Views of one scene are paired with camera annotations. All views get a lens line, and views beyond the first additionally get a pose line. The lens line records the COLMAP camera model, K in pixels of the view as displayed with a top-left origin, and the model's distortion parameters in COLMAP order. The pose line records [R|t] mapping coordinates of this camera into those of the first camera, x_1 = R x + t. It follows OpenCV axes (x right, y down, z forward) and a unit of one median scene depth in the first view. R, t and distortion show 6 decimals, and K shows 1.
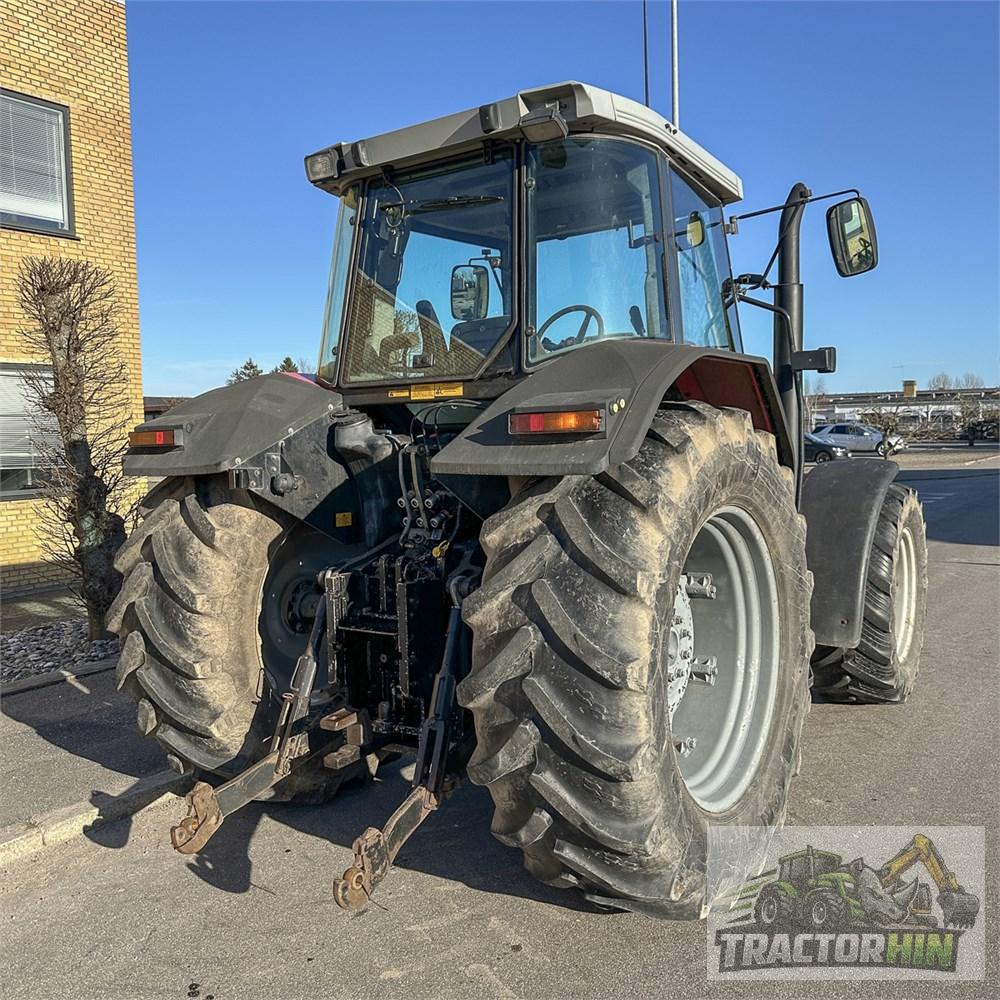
lens RADIAL K [[929.1, 0, 497.9], [0, 929.1, 490.4], [0, 0, 1]] dist [0.169609, -0.253688]
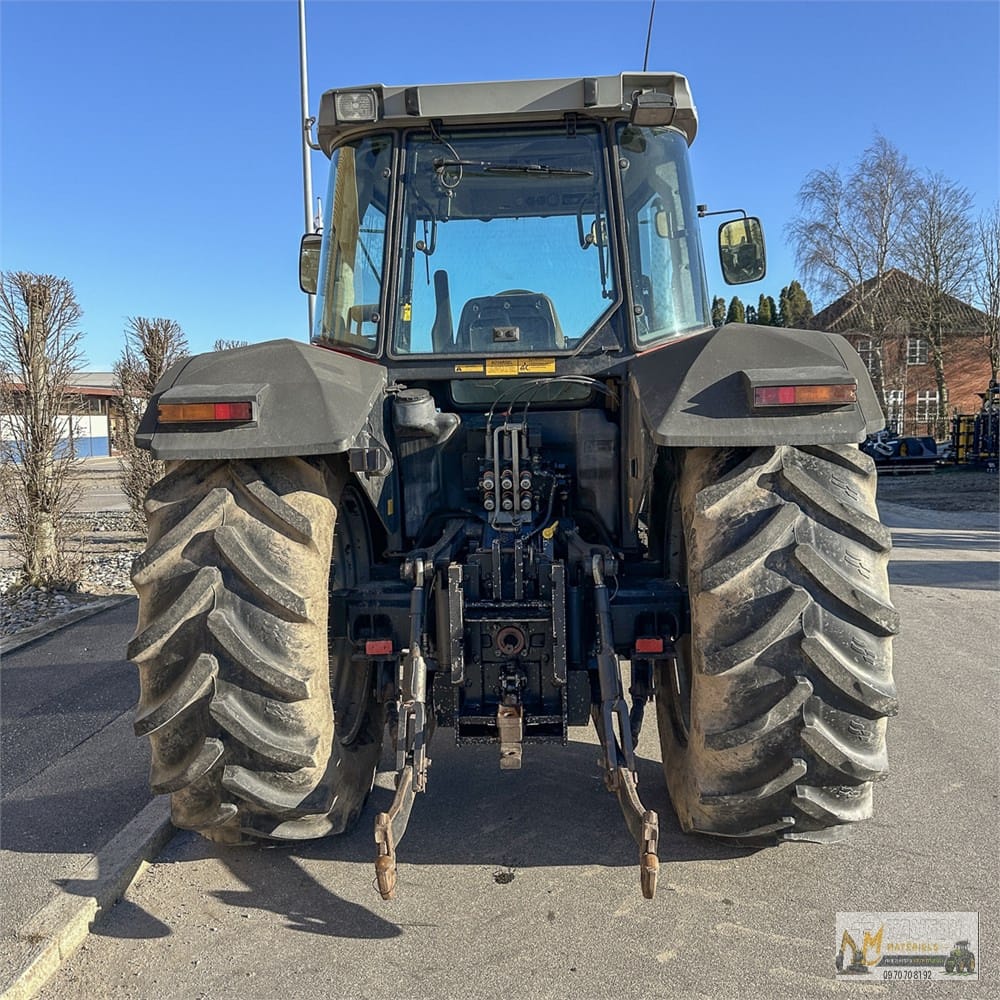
lens RADIAL K [[929.1, 0, 497.9], [0, 929.1, 490.4], [0, 0, 1]] dist [0.169609, -0.253688]
pose [[0.850044, -0.029072, 0.525908, -0.590825], [0.028465, 0.999552, 0.009246, 0.010995], [-0.525942, 0.007111, 0.850491, 0.196849]]
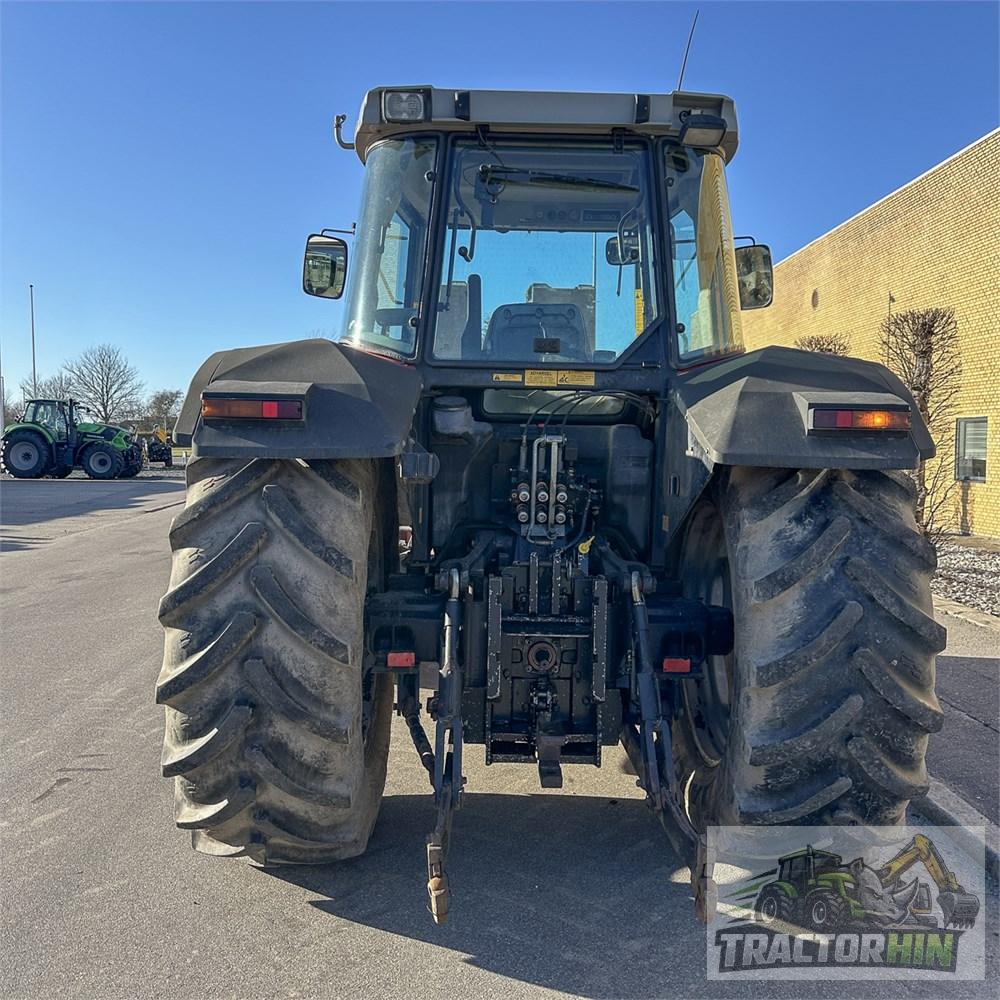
lens RADIAL K [[929.1, 0, 497.9], [0, 929.1, 490.4], [0, 0, 1]] dist [0.169609, -0.253688]
pose [[0.806303, 0.014493, 0.591326, -0.672264], [-0.011540, 0.999895, -0.008771, 0.016016], [-0.591391, 0.000248, 0.806385, 0.271565]]
